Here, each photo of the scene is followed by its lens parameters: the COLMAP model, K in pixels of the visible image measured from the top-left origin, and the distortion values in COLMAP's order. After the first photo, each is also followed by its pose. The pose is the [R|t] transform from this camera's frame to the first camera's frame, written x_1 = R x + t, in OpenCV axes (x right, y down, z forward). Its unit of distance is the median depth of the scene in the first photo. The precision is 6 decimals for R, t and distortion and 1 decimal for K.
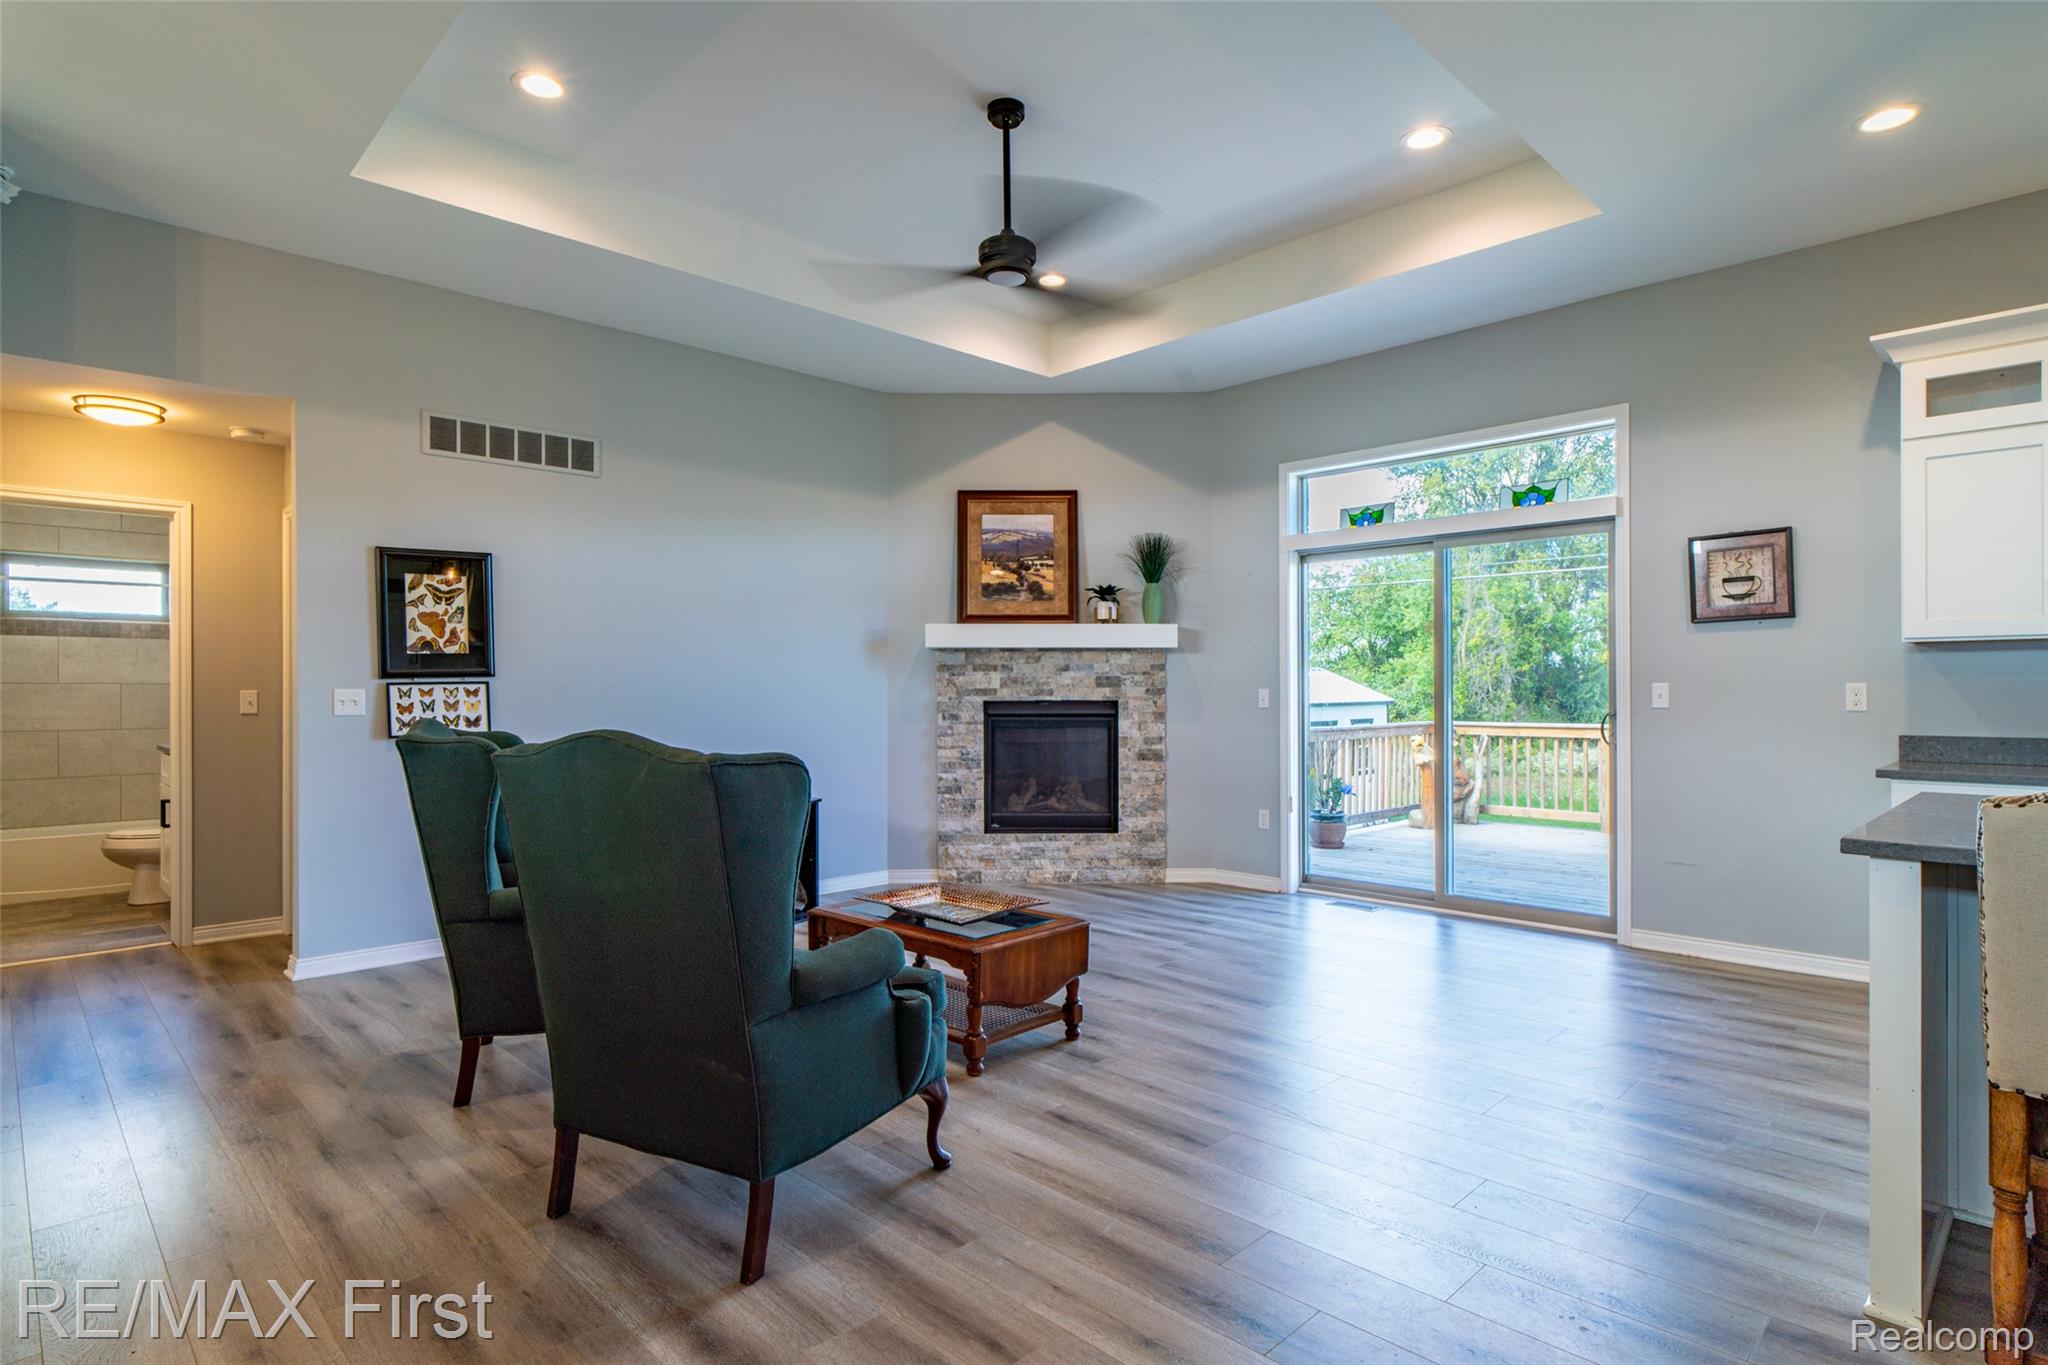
lens RADIAL K [[1043.9, 0, 1037.7], [0, 1043.9, 696.0], [0, 0, 1]] dist [-0.014579, 0.008358]
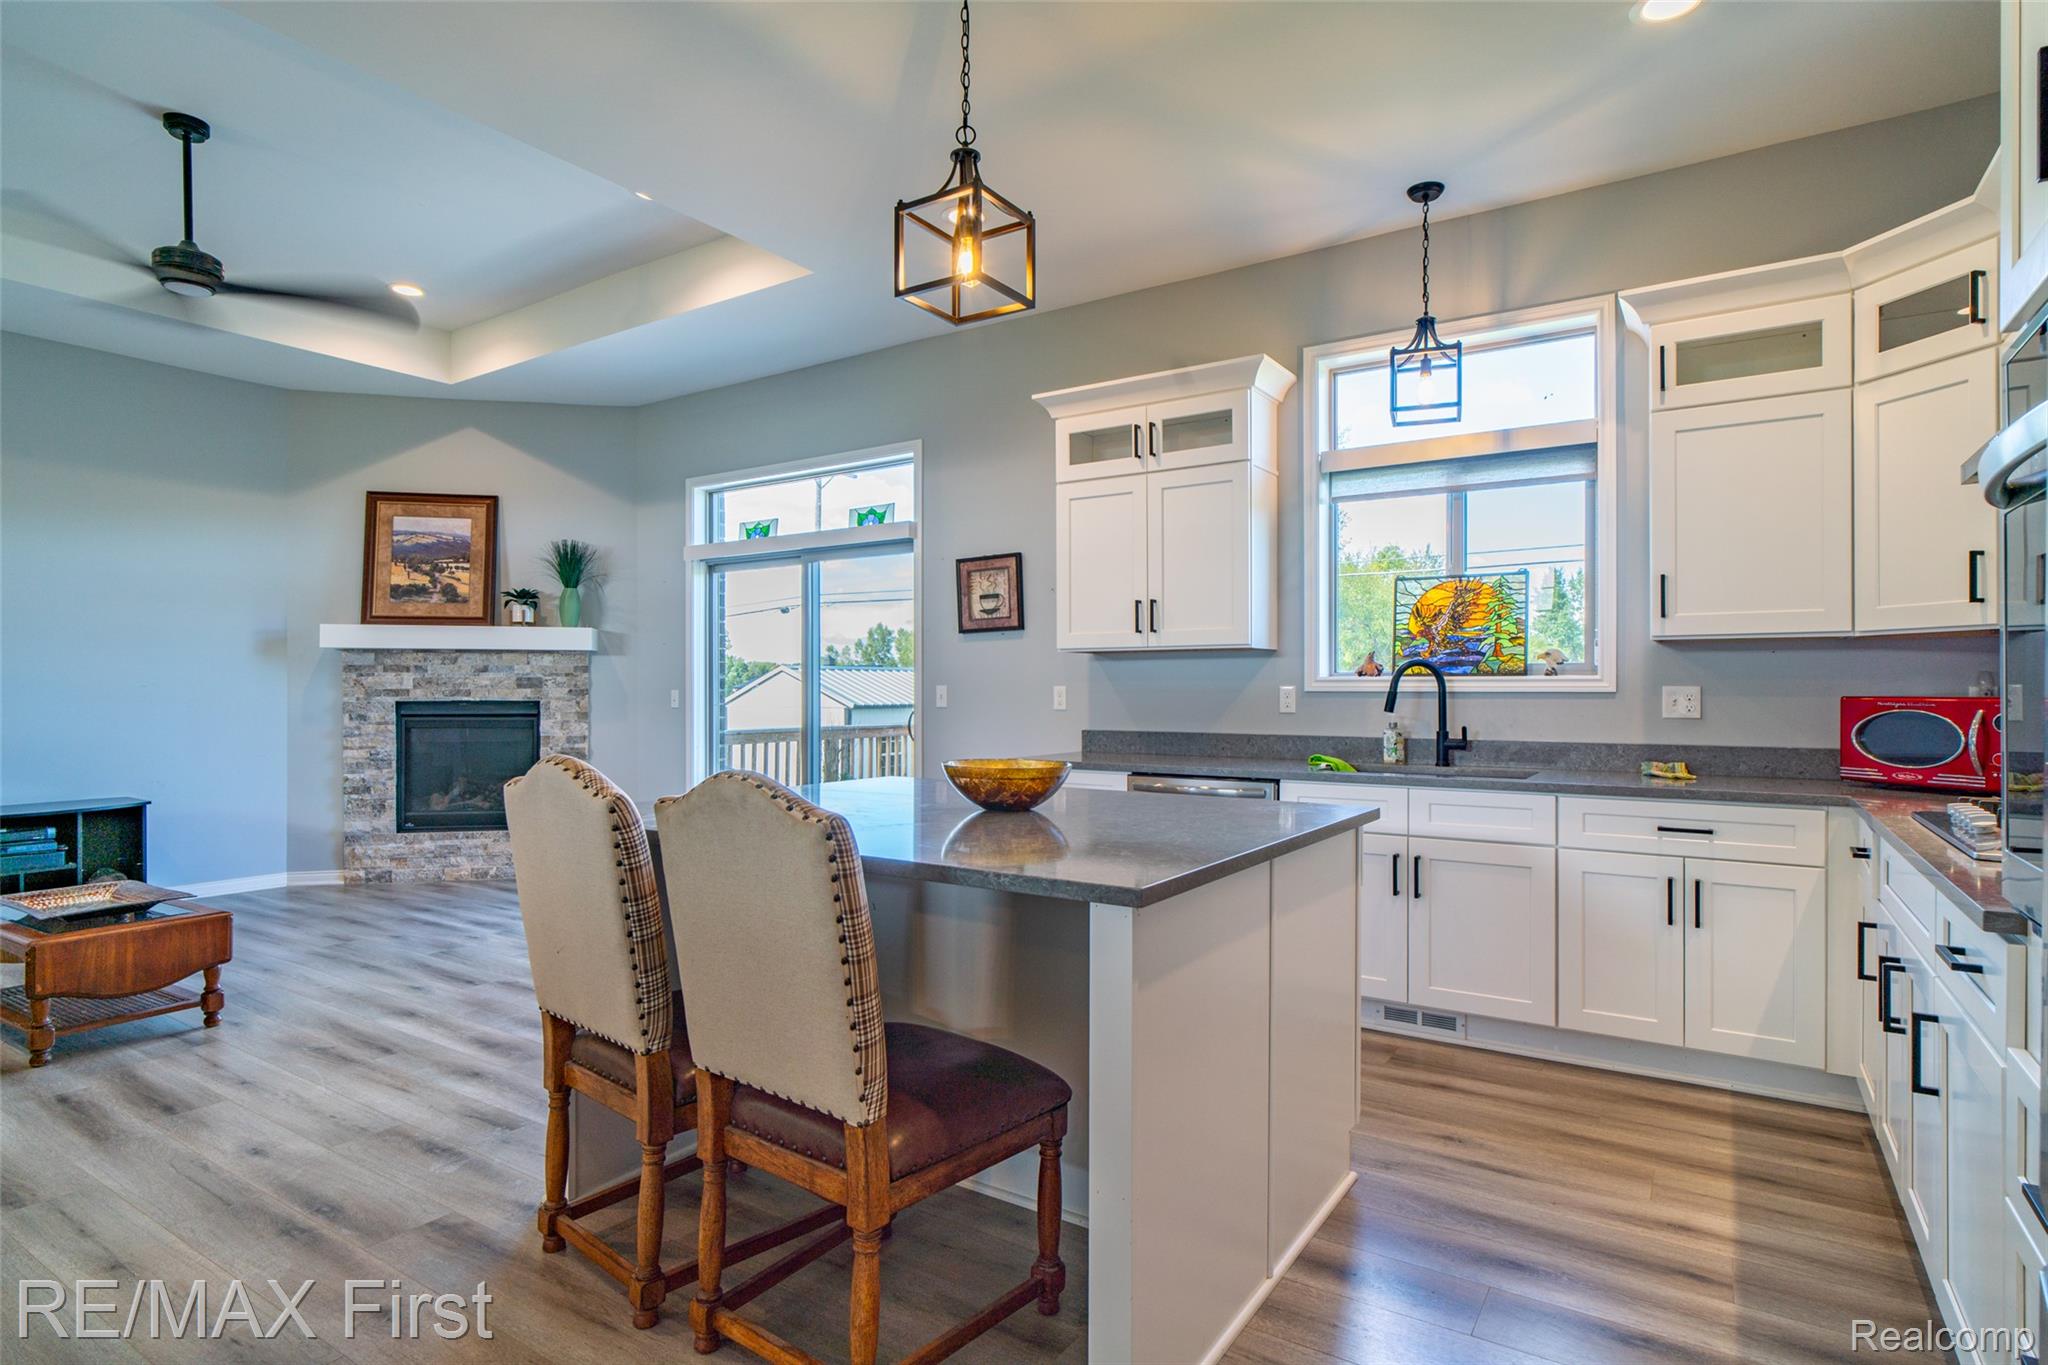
lens RADIAL K [[1043.9, 0, 1018.6], [0, 1043.9, 684.6], [0, 0, 1]] dist [-0.014579, 0.008358]
pose [[0.979776, 0.003113, 0.200073, 0.351731], [-0.001026, 0.999944, -0.010532, -0.001530], [-0.200094, 0.010114, 0.979724, -0.104131]]
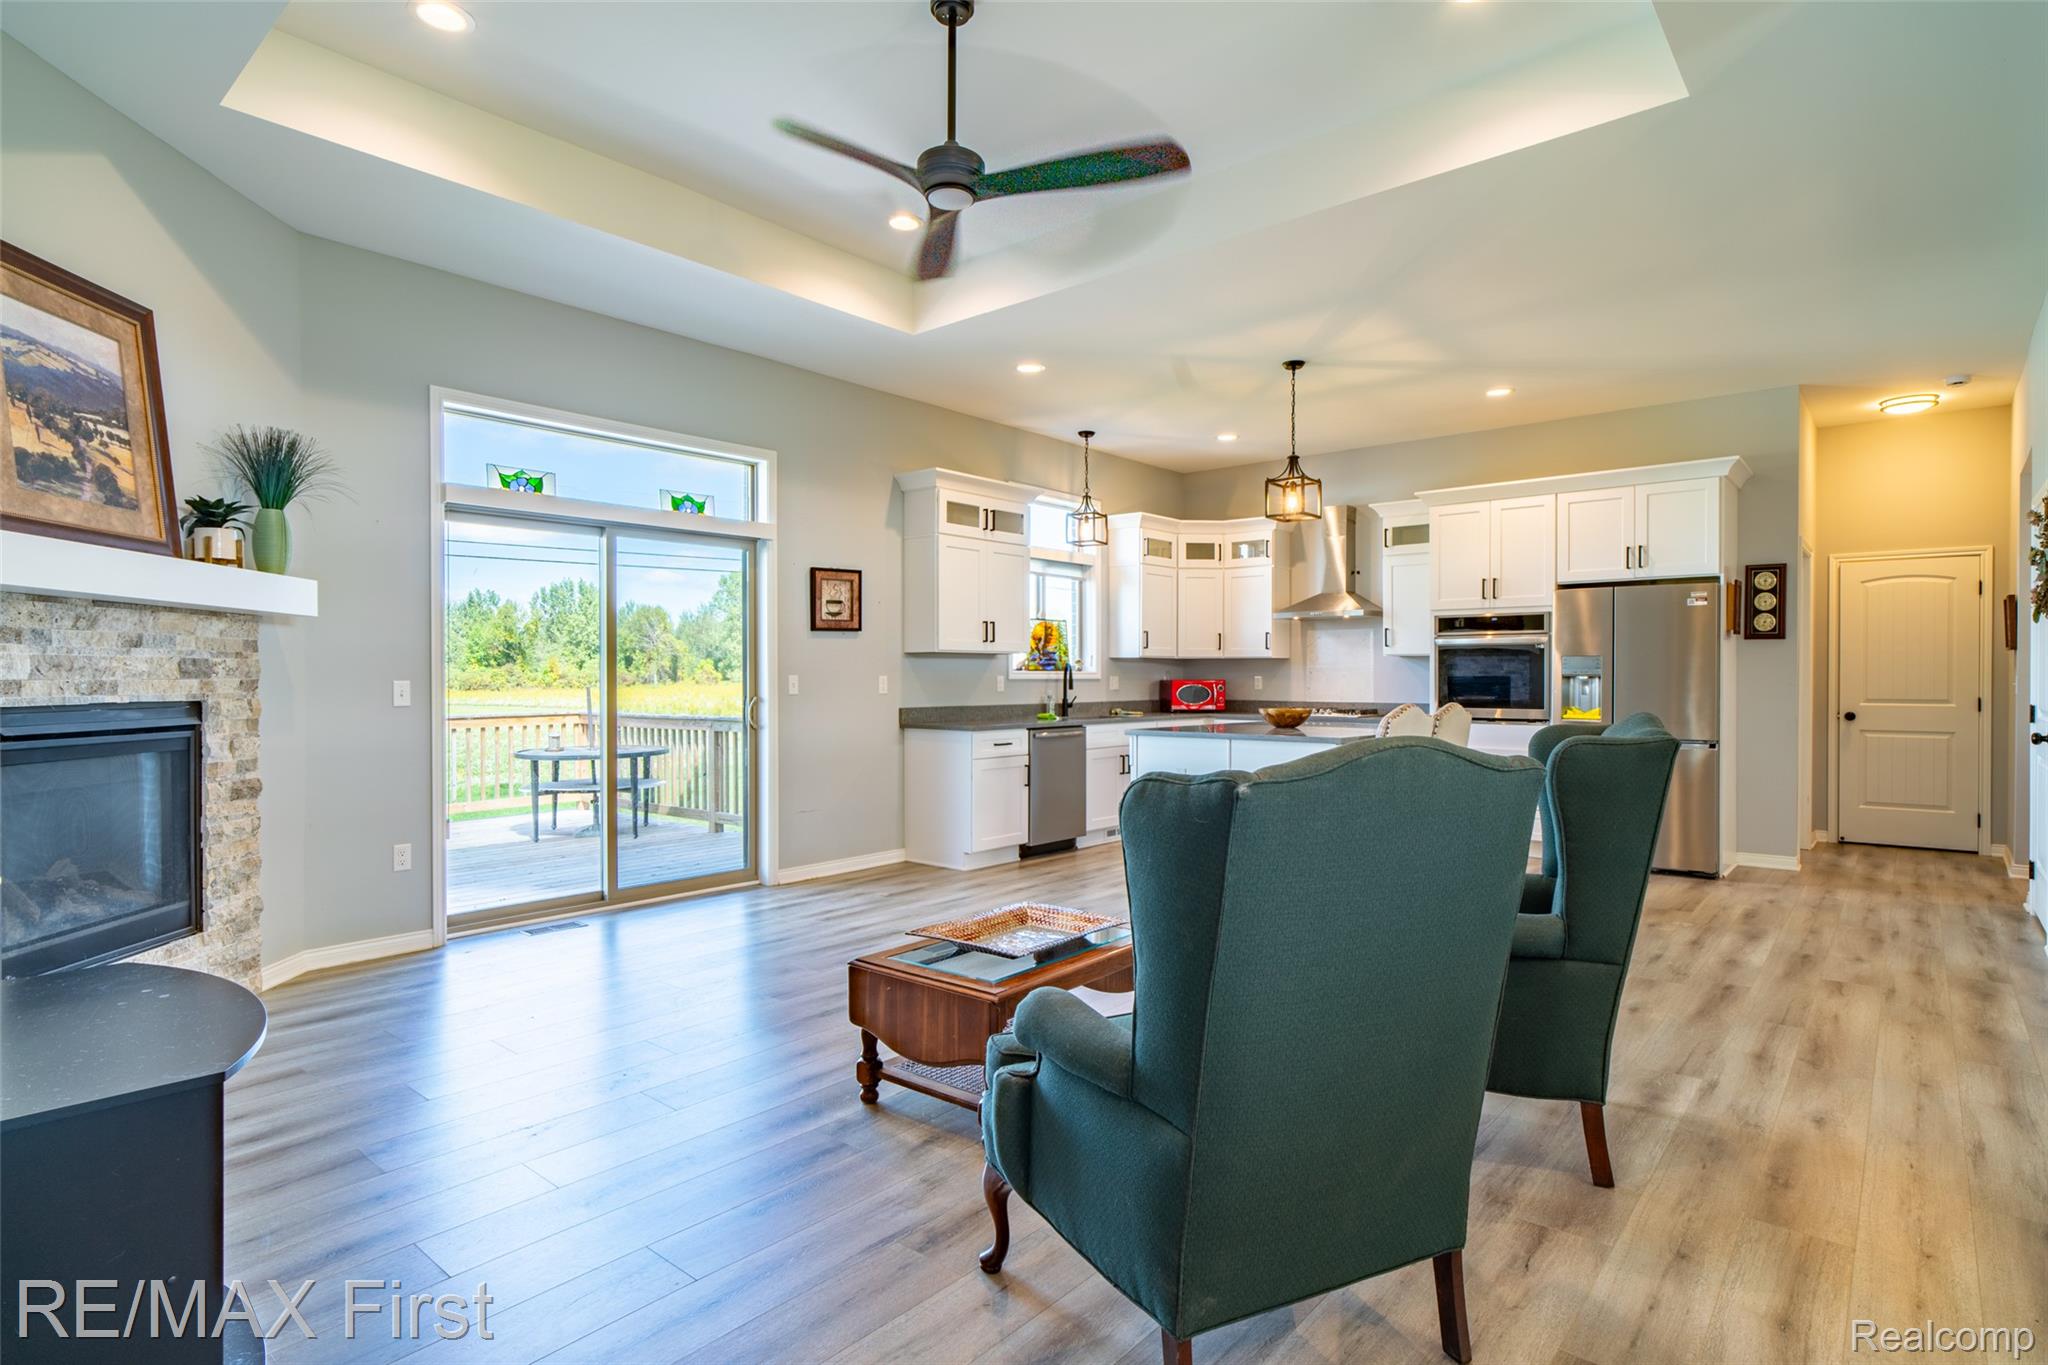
lens RADIAL K [[1043.9, 0, 1020.4], [0, 1043.9, 681.9], [0, 0, 1]] dist [-0.014579, 0.008358]
pose [[-0.066809, -0.002701, 0.997762, -0.550543], [0.006949, 0.999971, 0.003173, -0.005116], [-0.997742, 0.007146, -0.066789, 0.621798]]
